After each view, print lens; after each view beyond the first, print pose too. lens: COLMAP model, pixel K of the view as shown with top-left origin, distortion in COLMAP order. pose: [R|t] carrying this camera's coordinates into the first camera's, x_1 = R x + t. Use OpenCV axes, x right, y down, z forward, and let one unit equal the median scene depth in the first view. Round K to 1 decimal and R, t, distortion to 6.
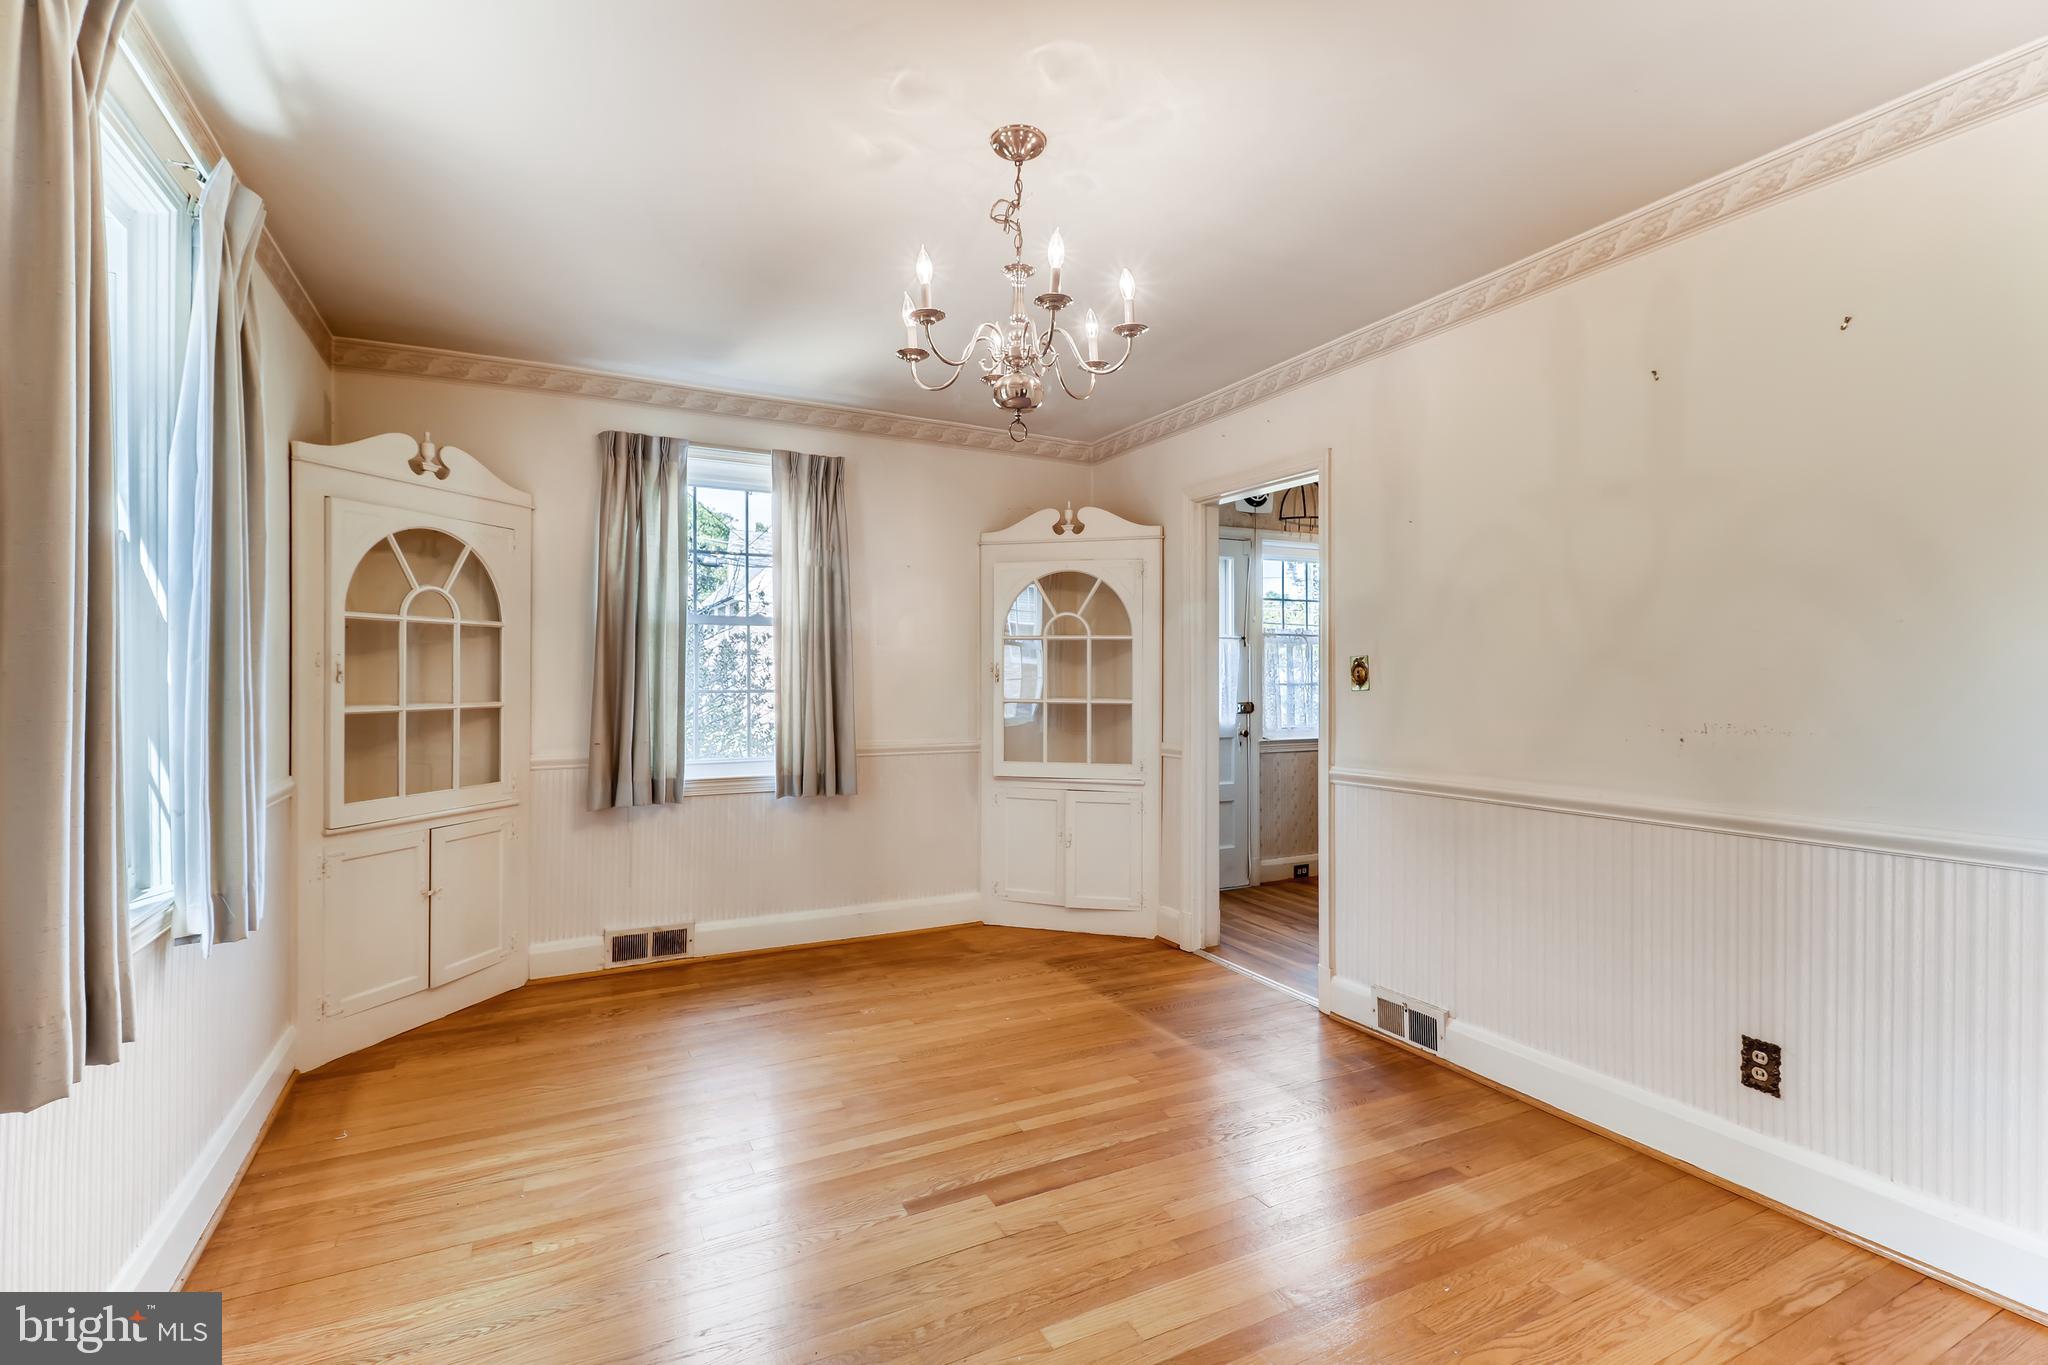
lens RADIAL K [[933.7, 0, 1023.6], [0, 933.7, 670.4], [0, 0, 1]] dist [0.023717, -0.015970]
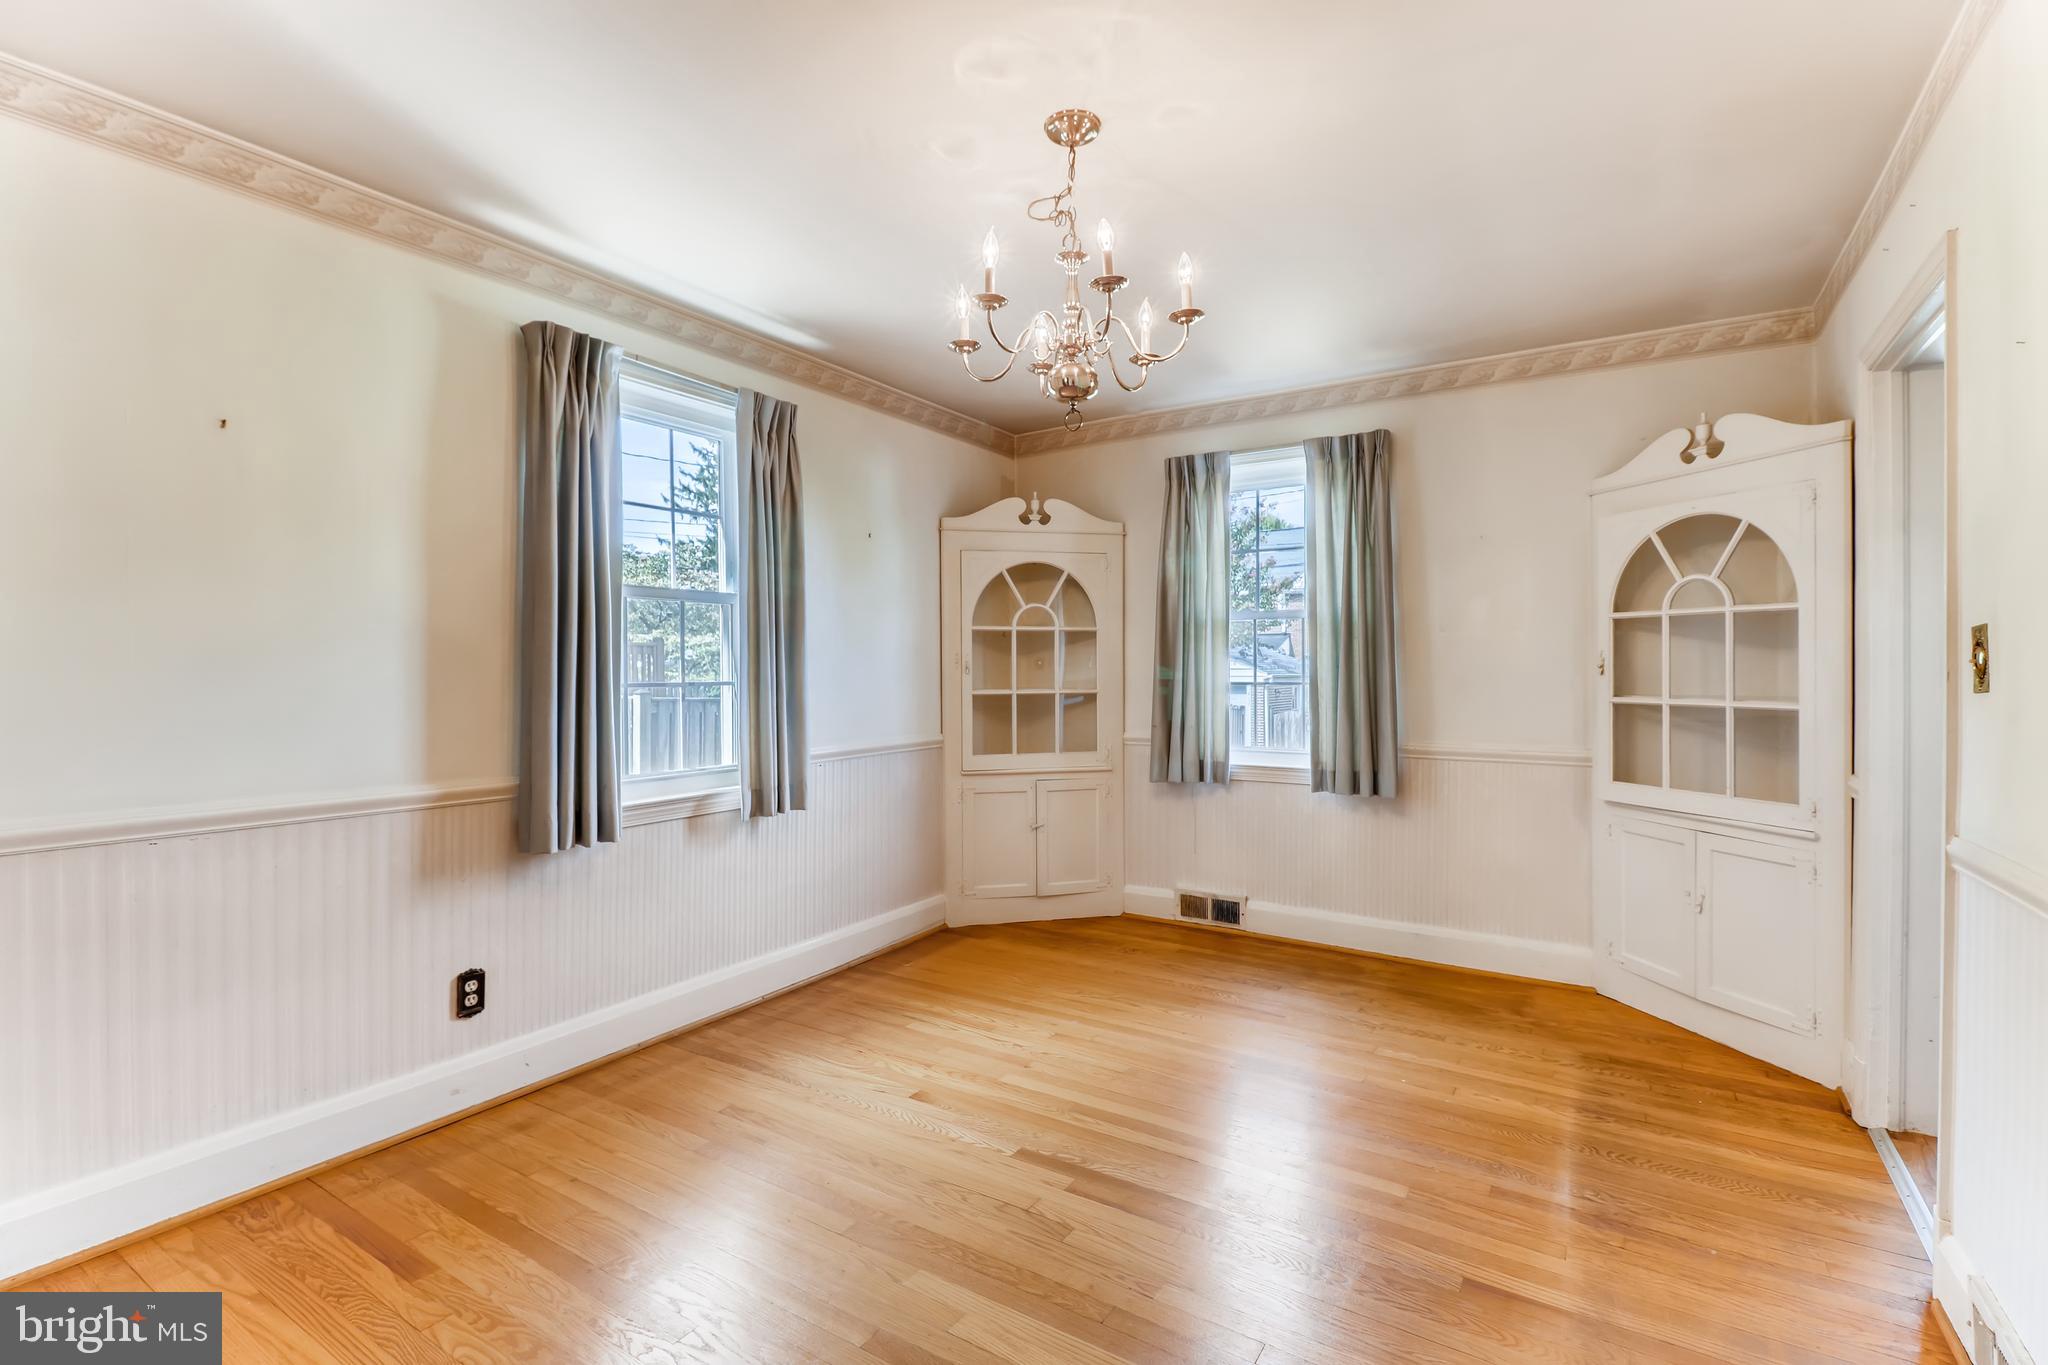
lens RADIAL K [[933.7, 0, 1023.6], [0, 933.7, 670.4], [0, 0, 1]] dist [0.023717, -0.015970]
pose [[0.501365, -0.001305, -0.865235, 0.465020], [0.008876, 0.999954, 0.003635, 0.002048], [0.865190, -0.009502, 0.501354, 0.256195]]
